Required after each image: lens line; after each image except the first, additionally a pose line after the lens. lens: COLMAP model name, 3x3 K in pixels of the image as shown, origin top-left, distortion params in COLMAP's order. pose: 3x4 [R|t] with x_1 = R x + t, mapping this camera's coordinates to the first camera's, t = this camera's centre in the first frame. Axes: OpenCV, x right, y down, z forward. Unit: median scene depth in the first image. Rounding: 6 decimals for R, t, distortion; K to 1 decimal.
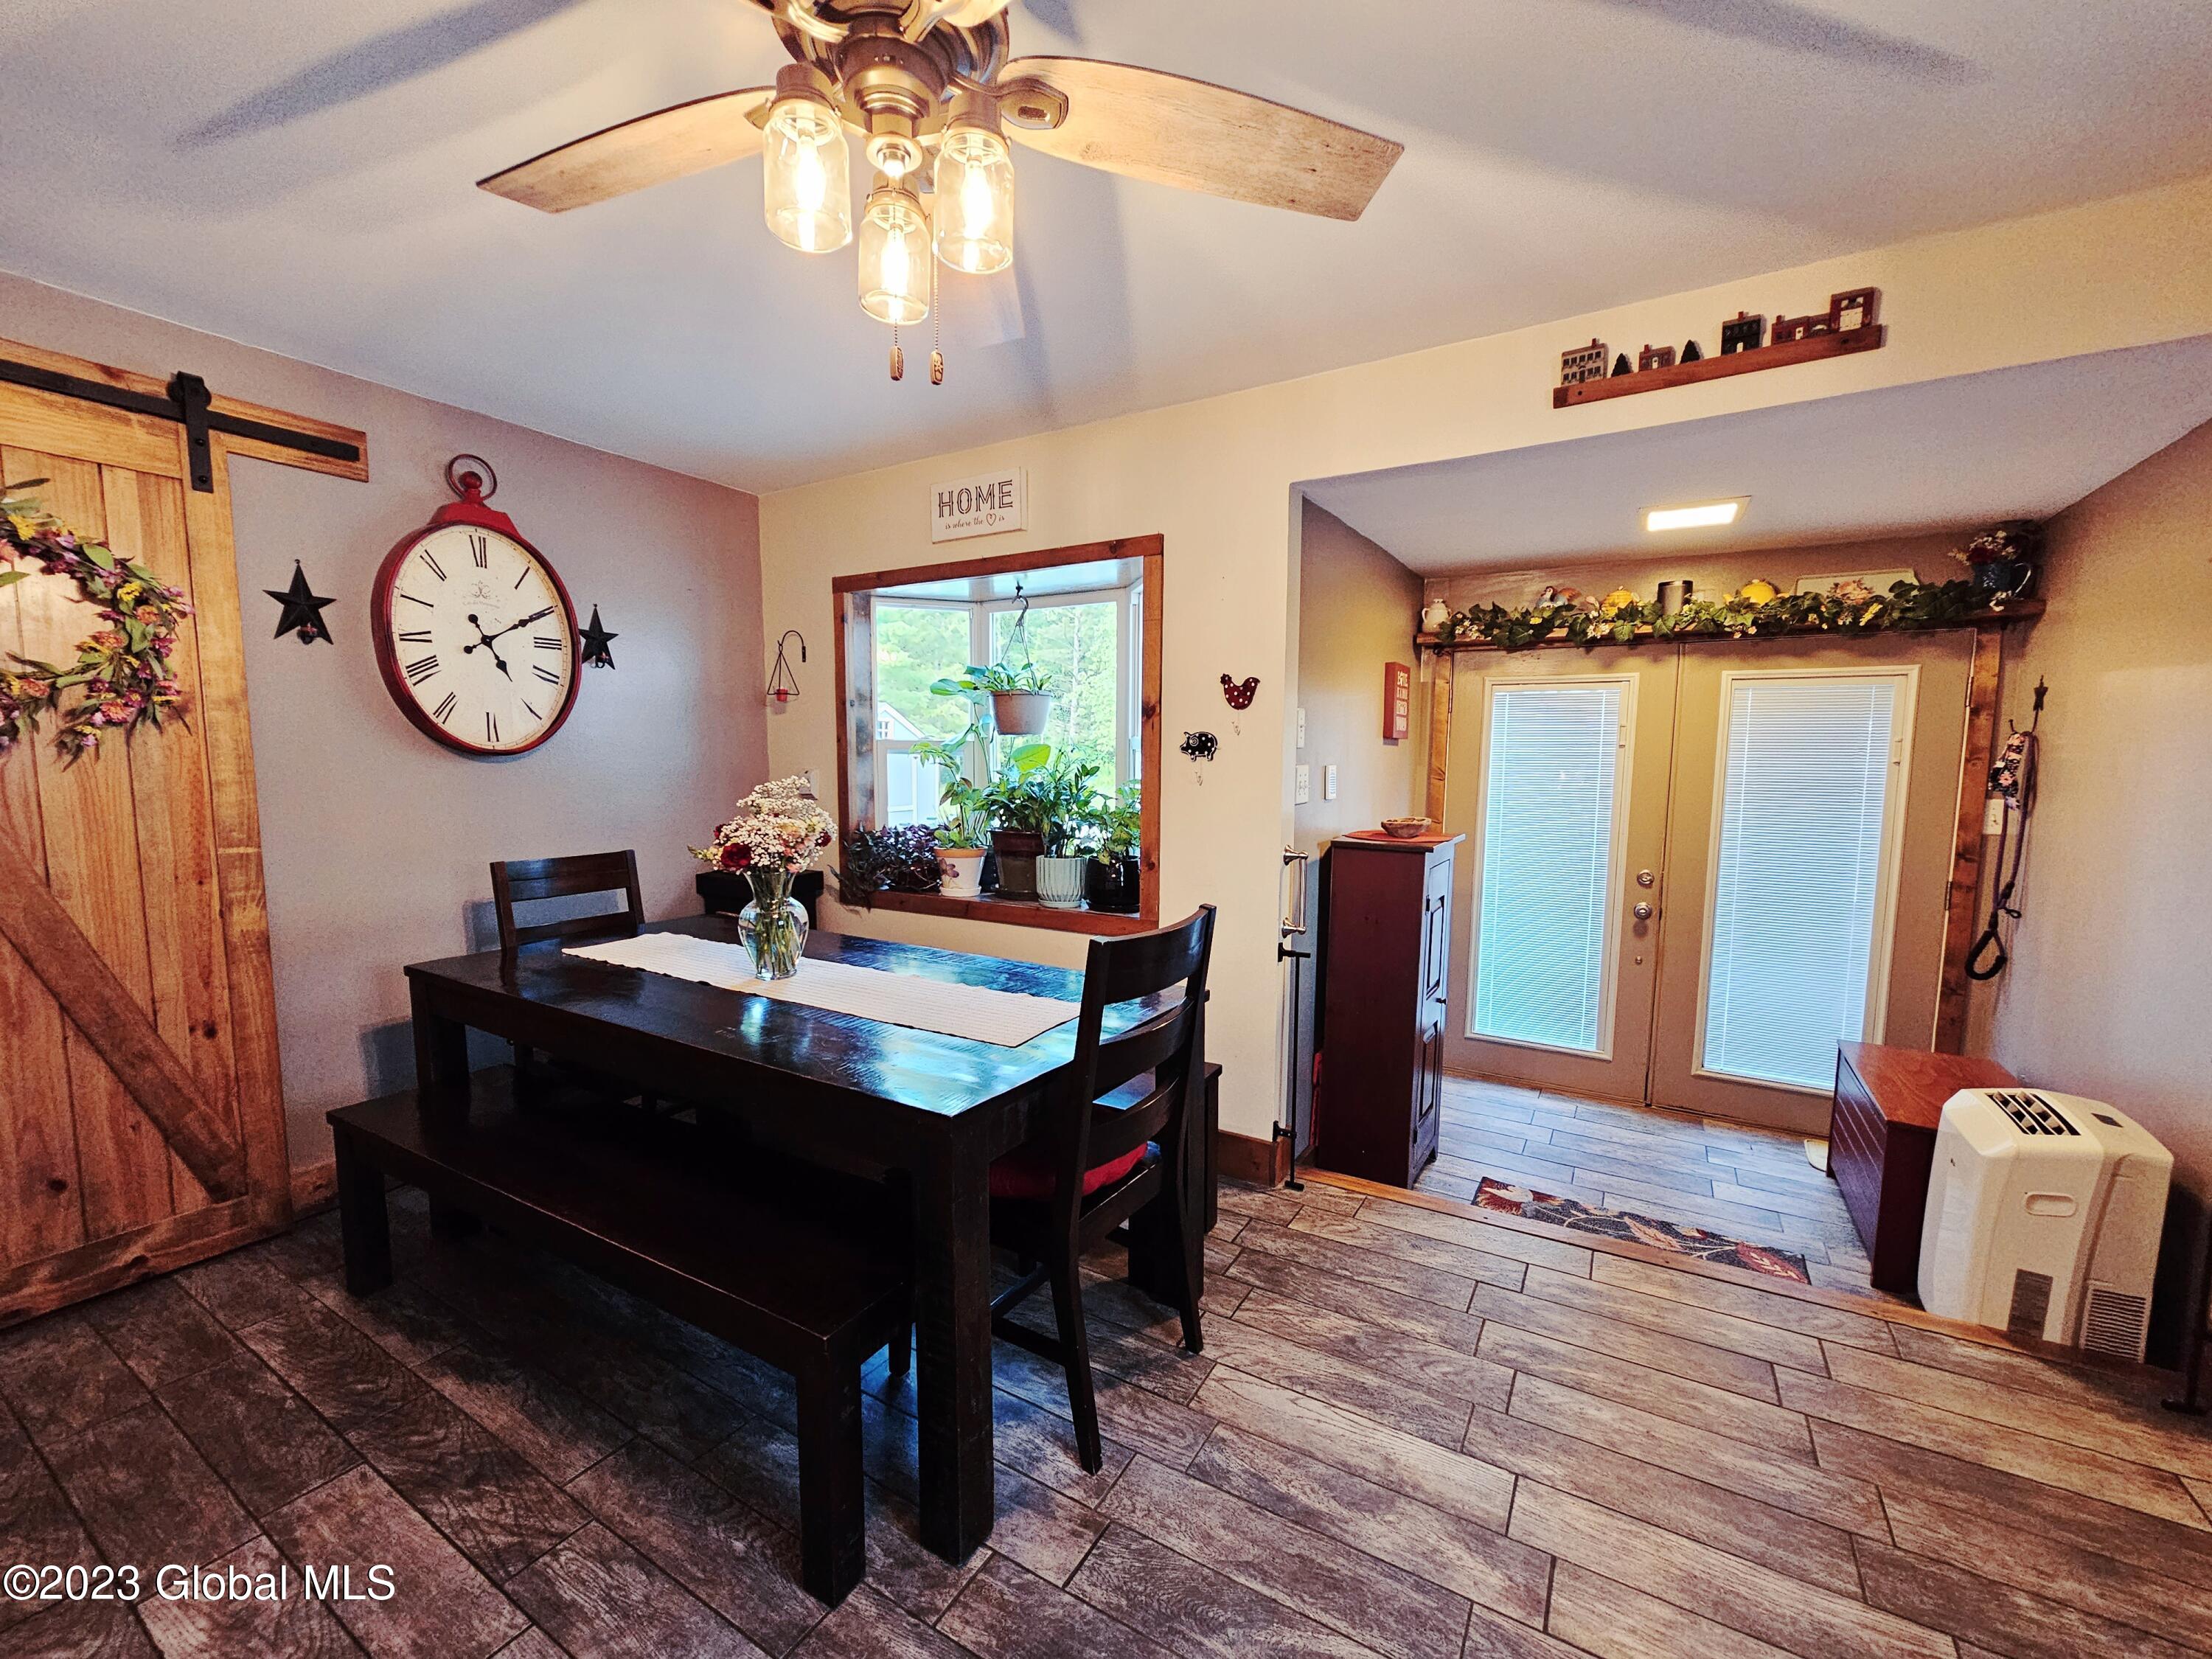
lens RADIAL K [[886.2, 0, 1110.8], [0, 886.2, 834.2], [0, 0, 1]] dist [-0.000692, 0.000177]
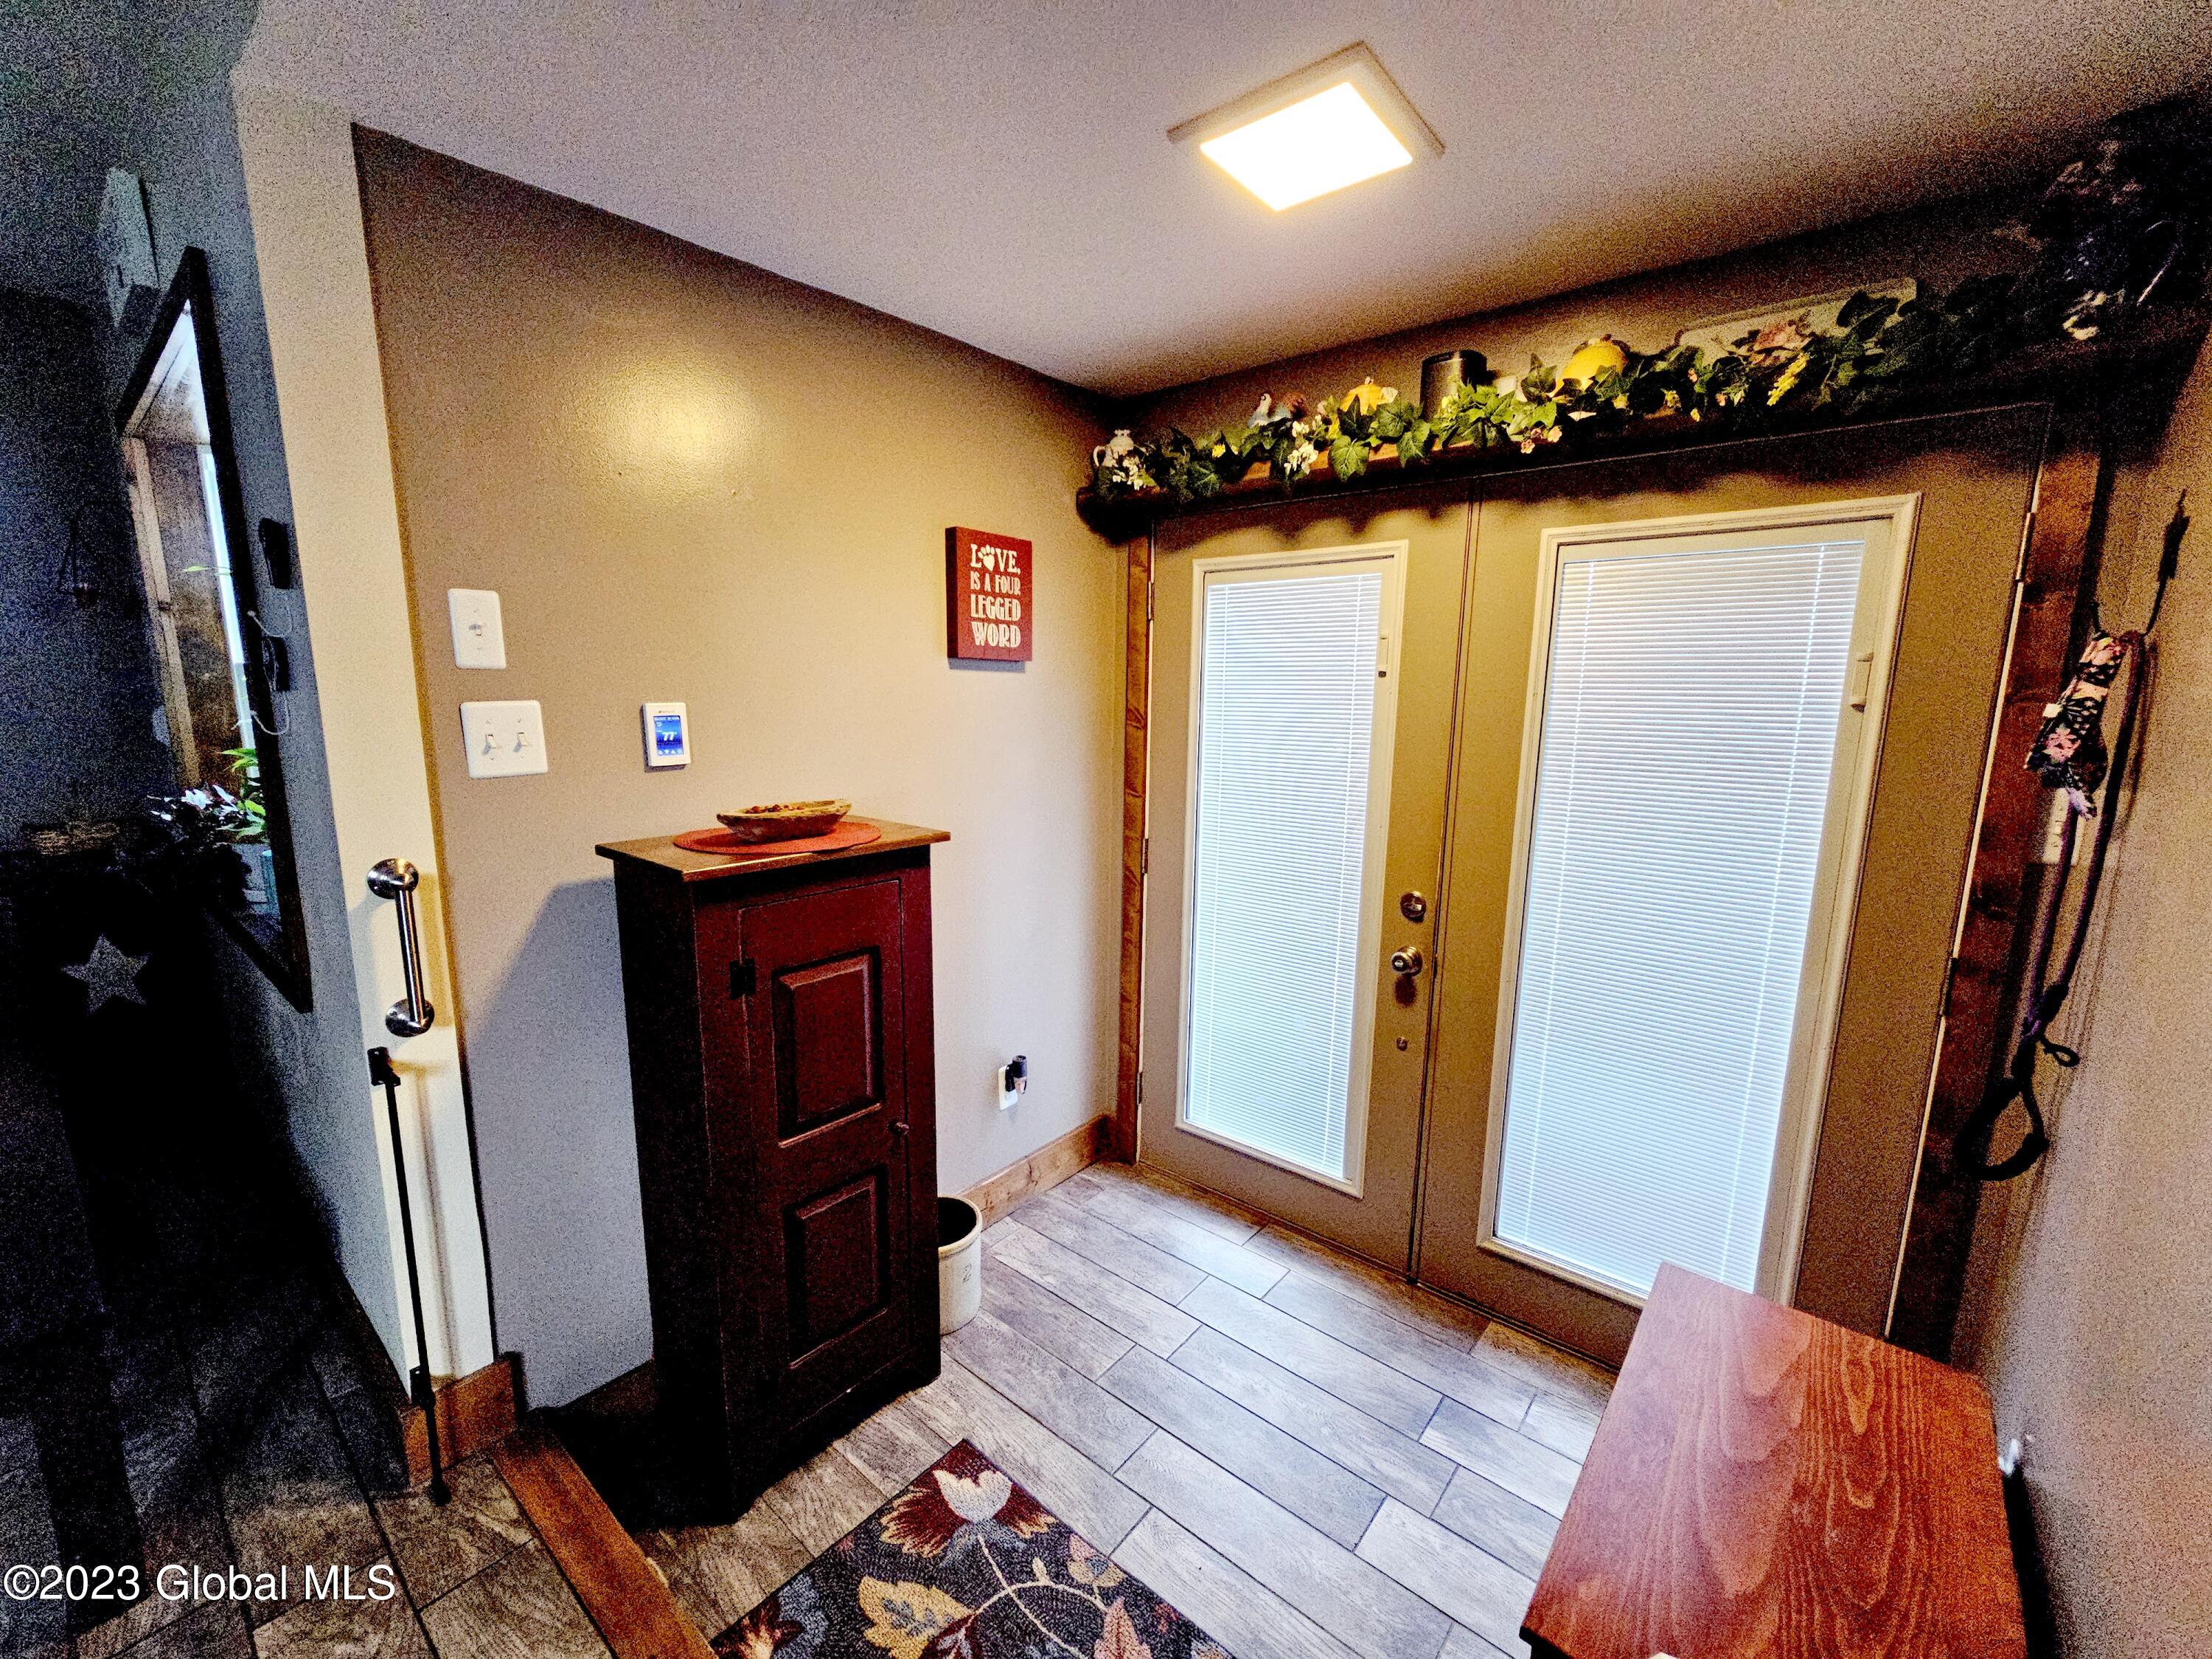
lens RADIAL K [[896.1, 0, 1104.6], [0, 896.1, 837.2], [0, 0, 1]] dist [-0.000756, -0.000531]
pose [[0.988396, 0.025875, -0.149681, 0.567655], [-0.015104, 0.997243, 0.072657, -0.039174], [0.151149, -0.069553, 0.986061, 0.461014]]
